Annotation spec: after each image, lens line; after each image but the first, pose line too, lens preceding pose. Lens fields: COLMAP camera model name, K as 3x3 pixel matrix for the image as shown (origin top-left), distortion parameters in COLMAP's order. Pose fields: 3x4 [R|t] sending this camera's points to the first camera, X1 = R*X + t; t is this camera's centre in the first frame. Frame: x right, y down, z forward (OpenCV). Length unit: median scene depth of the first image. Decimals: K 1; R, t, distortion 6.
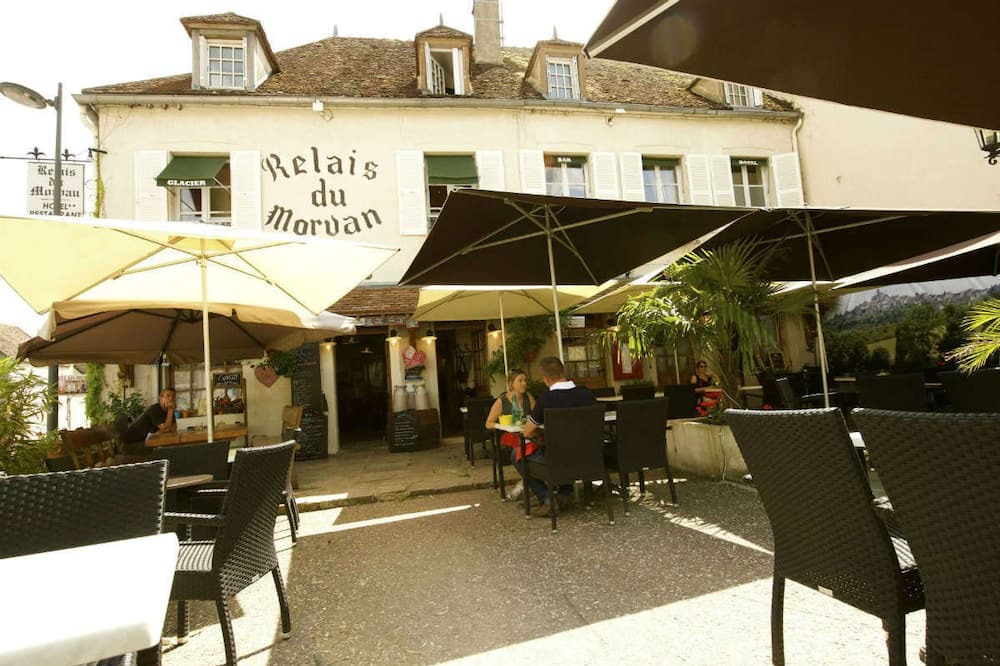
lens RADIAL K [[509.6, 0, 500.0], [0, 509.6, 333.0], [0, 0, 1]] dist [-0.003581, -0.000636]
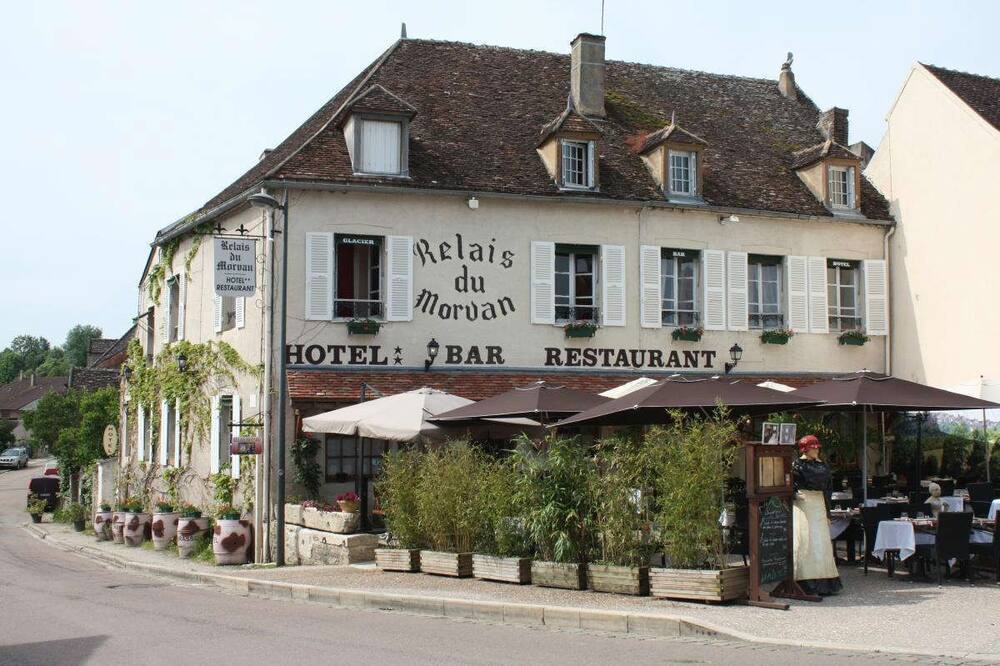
lens RADIAL K [[1085.2, 0, 500.0], [0, 1085.2, 333.0], [0, 0, 1]] dist [-0.104437, 0.007086]
pose [[0.986212, 0.080908, 0.144358, -0.592428], [-0.083431, 0.996447, 0.011504, -0.194987], [-0.142914, -0.023390, 0.989459, -1.248131]]
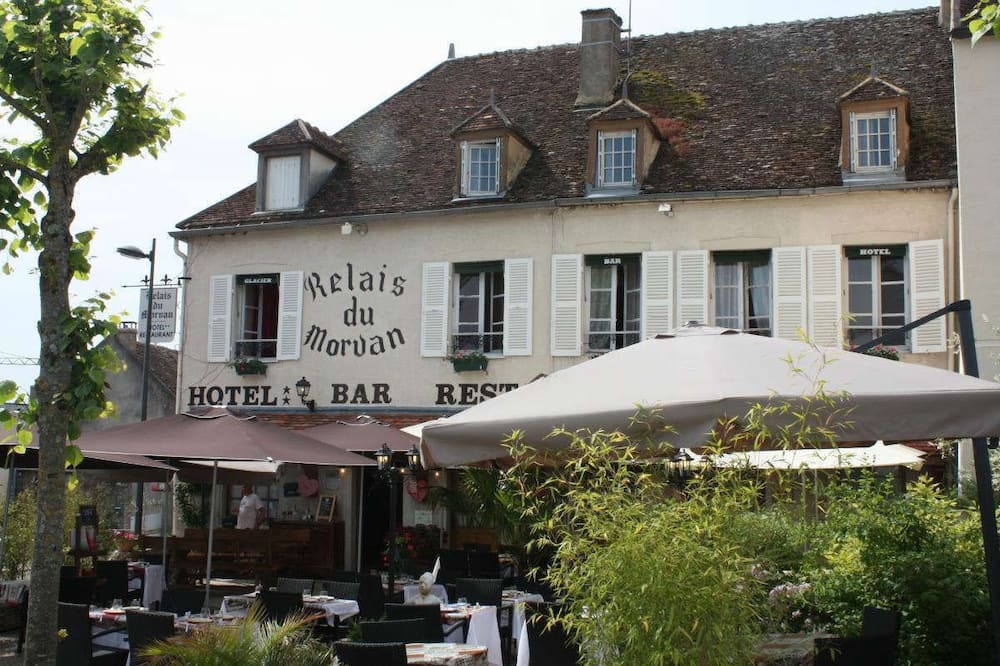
lens RADIAL K [[1085.2, 0, 500.0], [0, 1085.2, 333.0], [0, 0, 1]] dist [-0.104437, 0.007086]
pose [[0.863409, 0.031717, -0.503506, 0.941947], [-0.030443, 0.999479, 0.010756, -0.264456], [0.503585, 0.006041, 0.863925, -0.654726]]
